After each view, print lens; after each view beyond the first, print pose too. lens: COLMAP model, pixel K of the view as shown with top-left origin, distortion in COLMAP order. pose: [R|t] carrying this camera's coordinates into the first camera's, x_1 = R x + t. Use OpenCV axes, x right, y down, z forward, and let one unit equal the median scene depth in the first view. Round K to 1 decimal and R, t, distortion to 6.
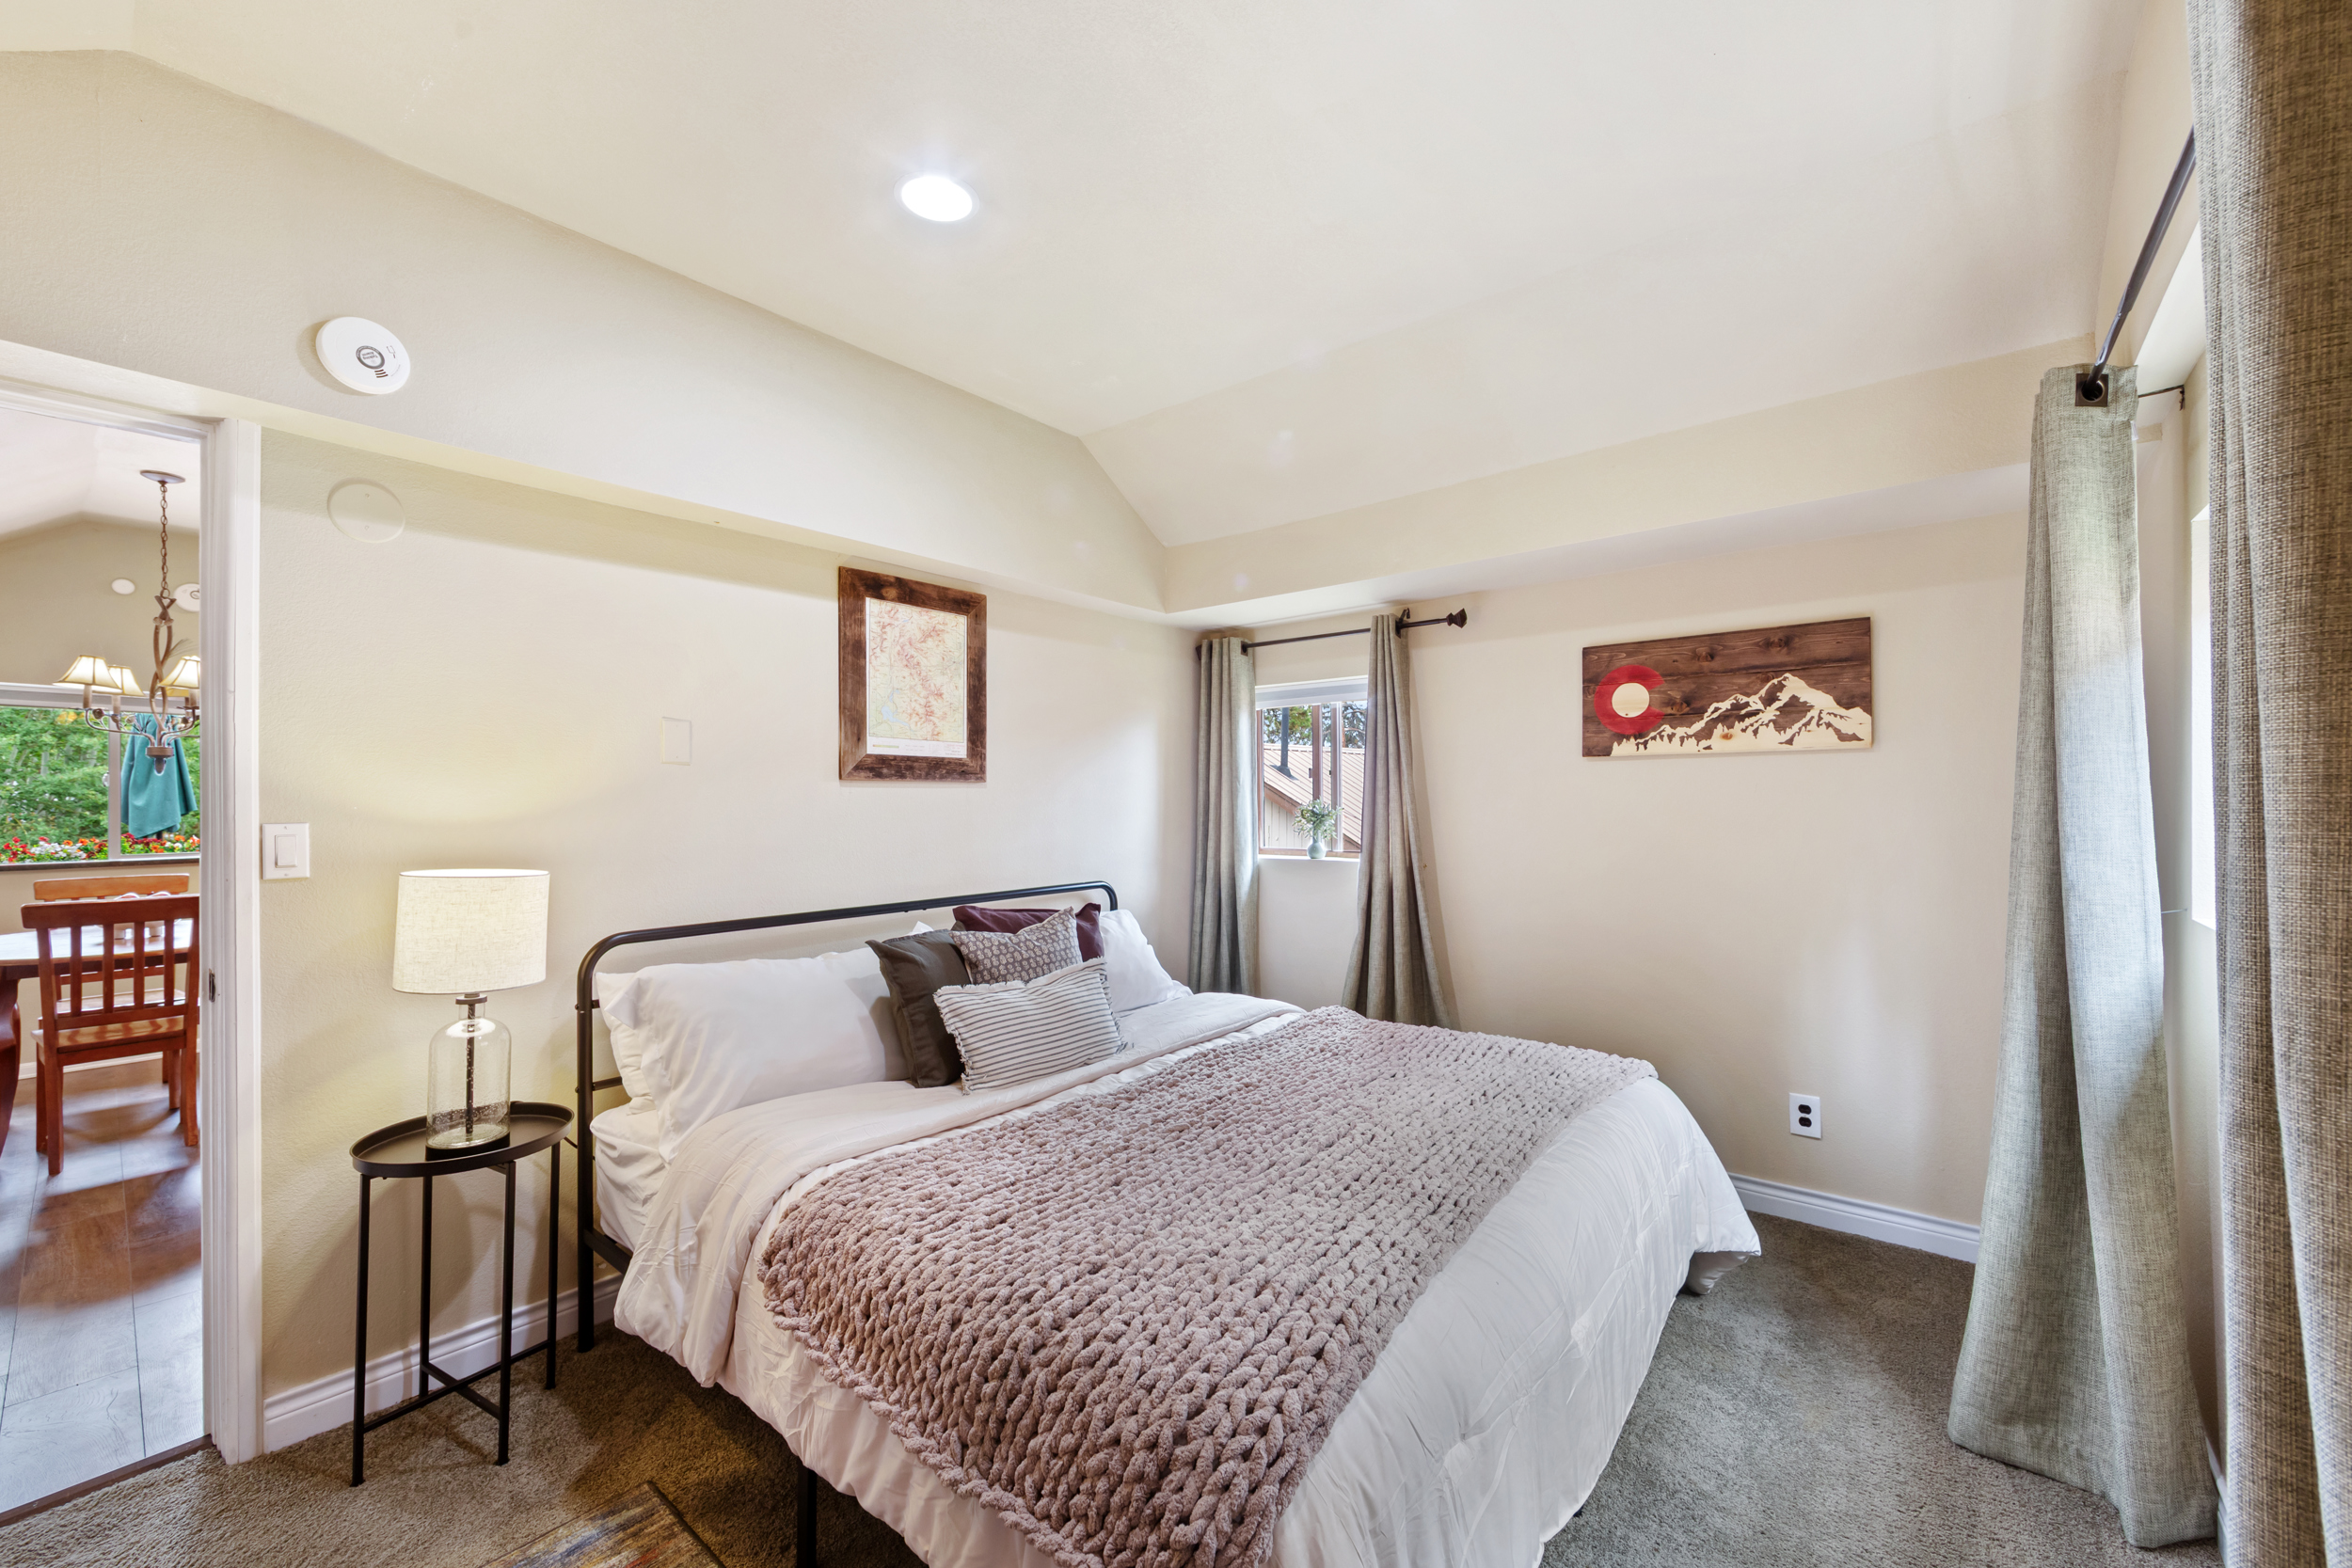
lens RADIAL K [[933.1, 0, 1175.4], [0, 933.1, 779.5], [0, 0, 1]] dist [-0.004093, -0.000453]
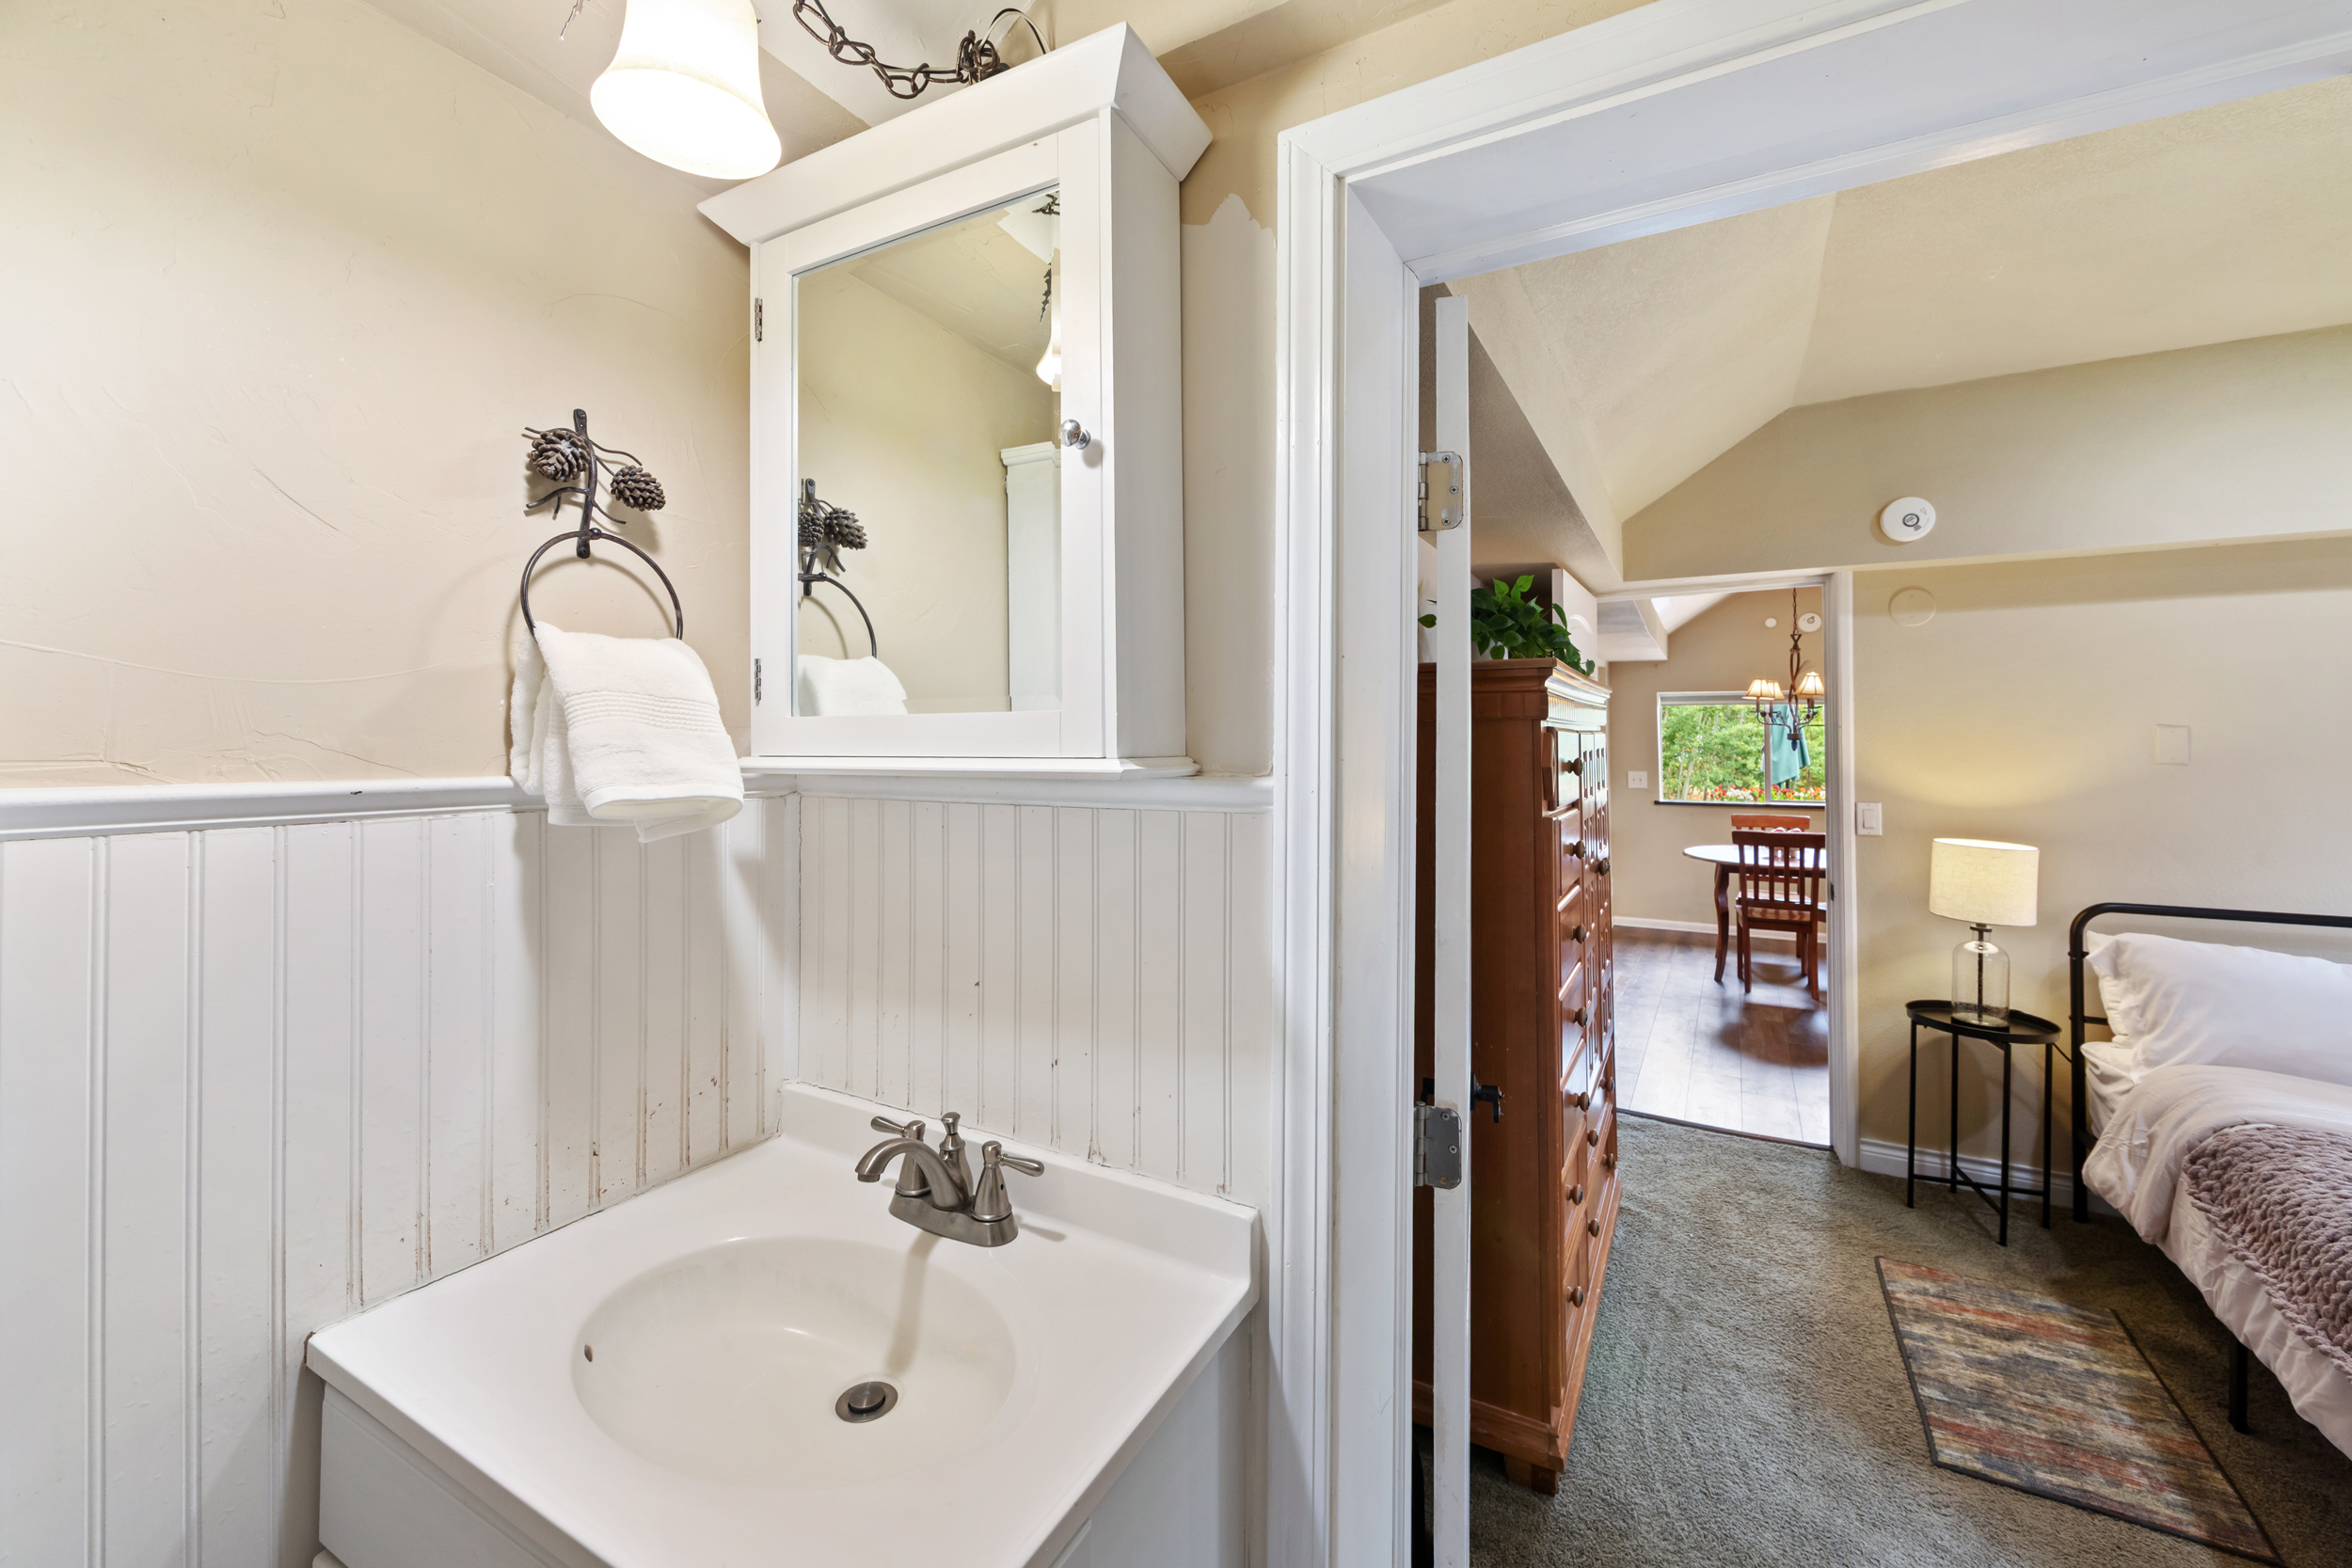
lens RADIAL K [[933.1, 0, 1199.3], [0, 933.1, 735.9], [0, 0, 1]] dist [-0.004093, -0.000453]
pose [[0.181935, -0.003724, -0.983304, 0.466326], [0.011185, 0.999936, -0.001718, -0.080448], [0.983247, -0.010686, 0.181965, -0.482583]]
